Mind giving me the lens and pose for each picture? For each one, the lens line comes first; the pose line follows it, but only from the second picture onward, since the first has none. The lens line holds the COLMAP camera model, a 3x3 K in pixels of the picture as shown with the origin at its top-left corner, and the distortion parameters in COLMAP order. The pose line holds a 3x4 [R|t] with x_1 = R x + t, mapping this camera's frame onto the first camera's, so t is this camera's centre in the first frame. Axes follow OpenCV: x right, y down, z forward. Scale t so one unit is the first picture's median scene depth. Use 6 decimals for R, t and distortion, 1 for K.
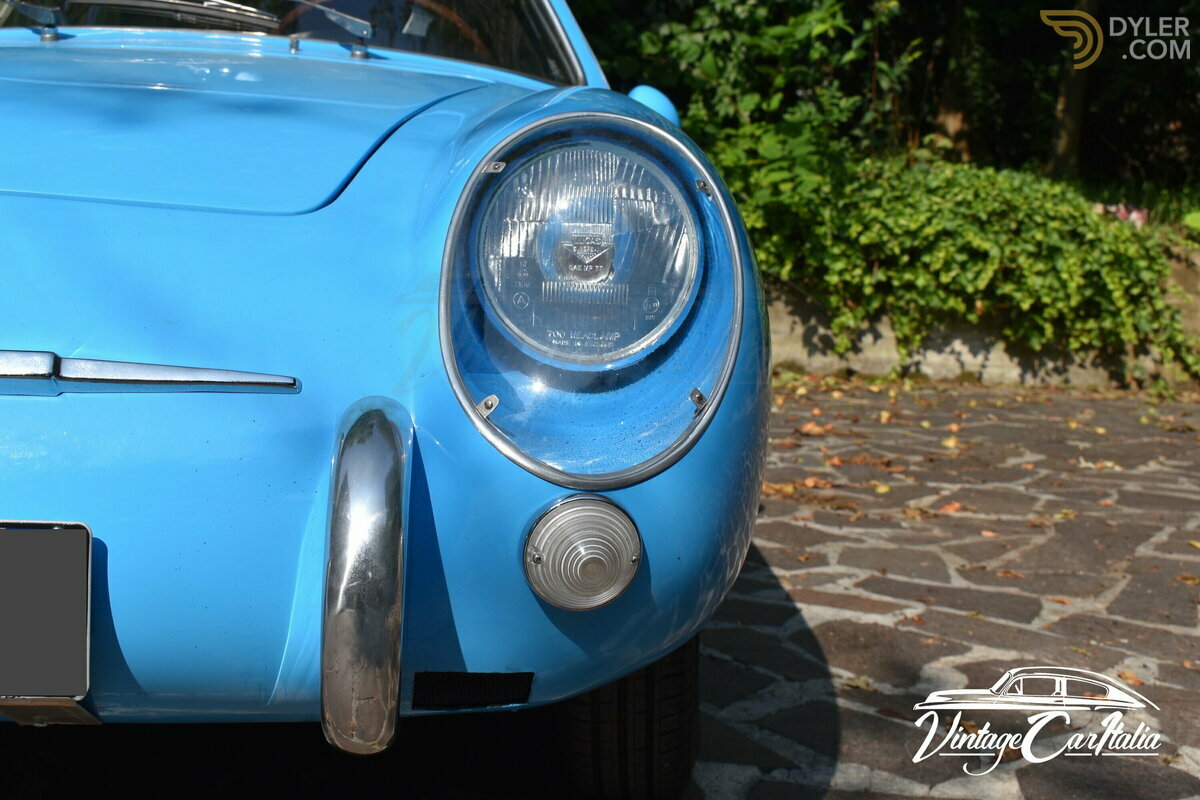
lens RADIAL K [[1545.7, 0, 597.2], [0, 1545.7, 368.9], [0, 0, 1]] dist [-0.041544, -0.021081]
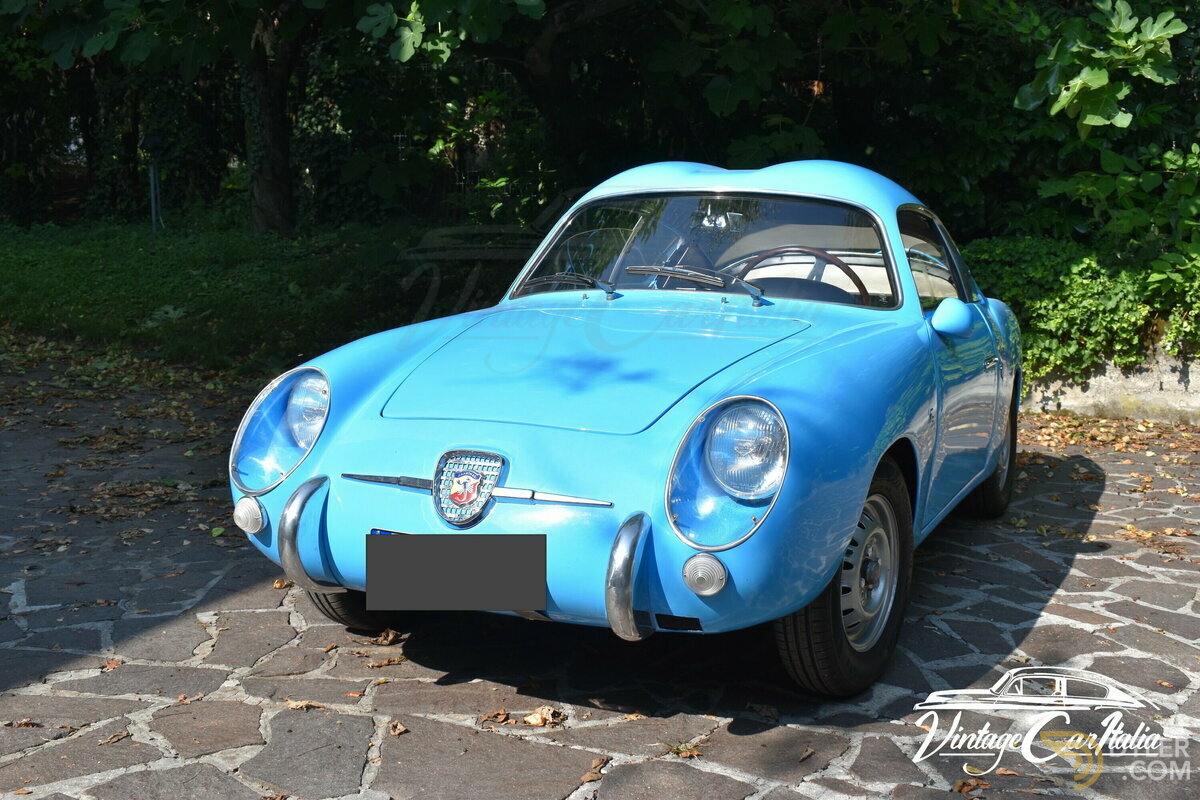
lens RADIAL K [[1386.2, 0, 600.0], [0, 1386.2, 400.0], [0, 0, 1]] dist [-0.058757, -0.011454]
pose [[0.885918, 0.028080, -0.462991, 0.299421], [-0.019667, 0.999542, 0.022991, -0.075363], [0.463424, -0.011263, 0.886065, -0.387506]]
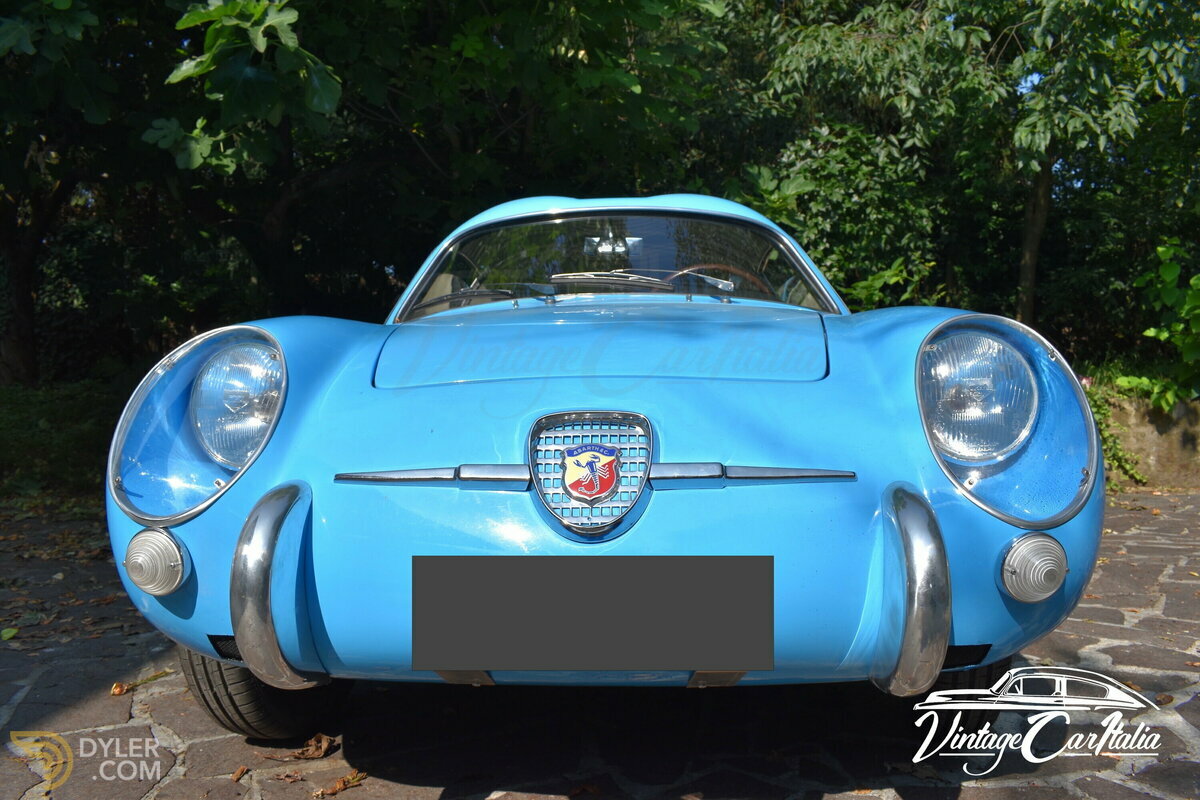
lens RADIAL K [[919.2, 0, 600.0], [0, 919.2, 400.0], [0, 0, 1]] dist [-0.081824, 0.004311]
pose [[0.992313, -0.055085, -0.110821, -0.114015], [0.042754, 0.992932, -0.110717, 0.008462], [0.116136, 0.105128, 0.987654, -0.011245]]
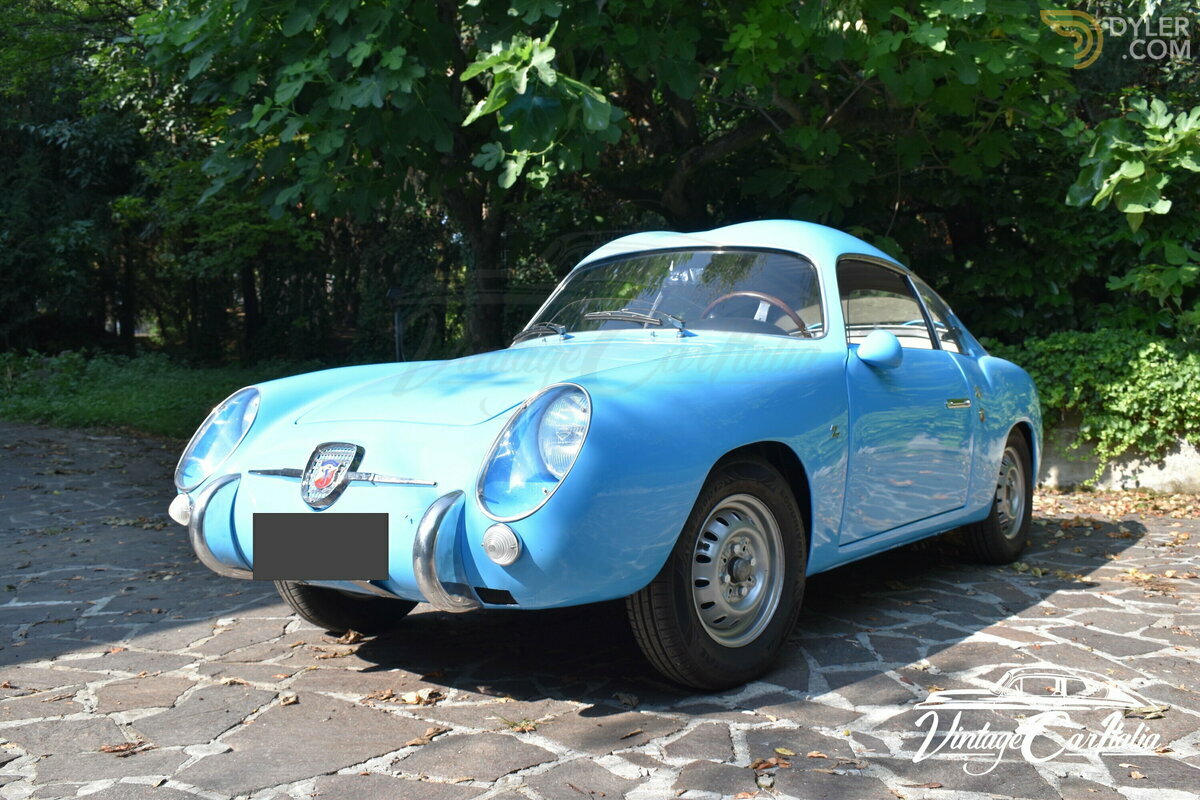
lens RADIAL K [[1169.1, 0, 600.0], [0, 1169.1, 400.0], [0, 0, 1]] dist [-0.075922, -0.004163]
pose [[0.772741, -0.041067, -0.633391, 0.478812], [-0.014958, 0.996449, -0.082856, 0.009551], [0.634545, 0.073501, 0.769383, -0.175534]]
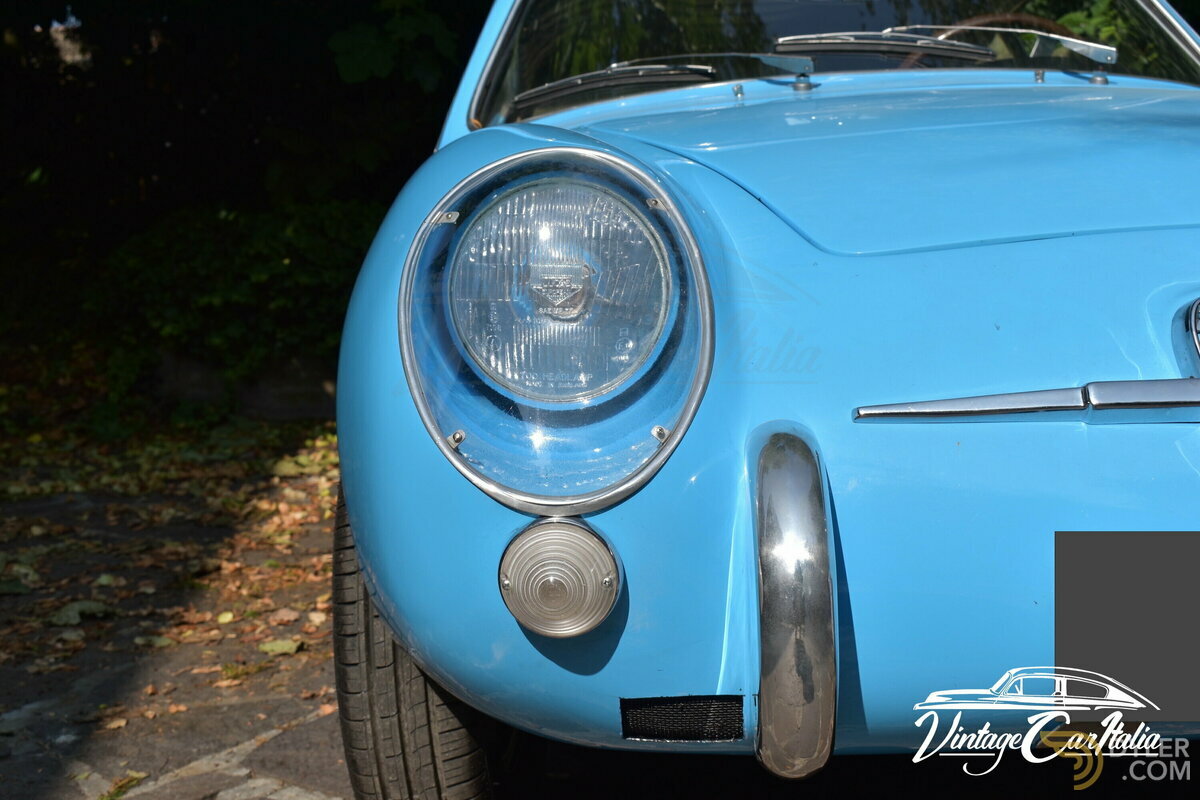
lens RADIAL K [[1666.5, 0, 600.0], [0, 1666.5, 400.0], [0, 0, 1]] dist [-0.005006, -0.003435]
pose [[0.996468, -0.083379, 0.009960, -0.310133], [0.083479, 0.996458, -0.010118, -0.008528], [-0.009081, 0.010914, 0.999899, -0.045609]]
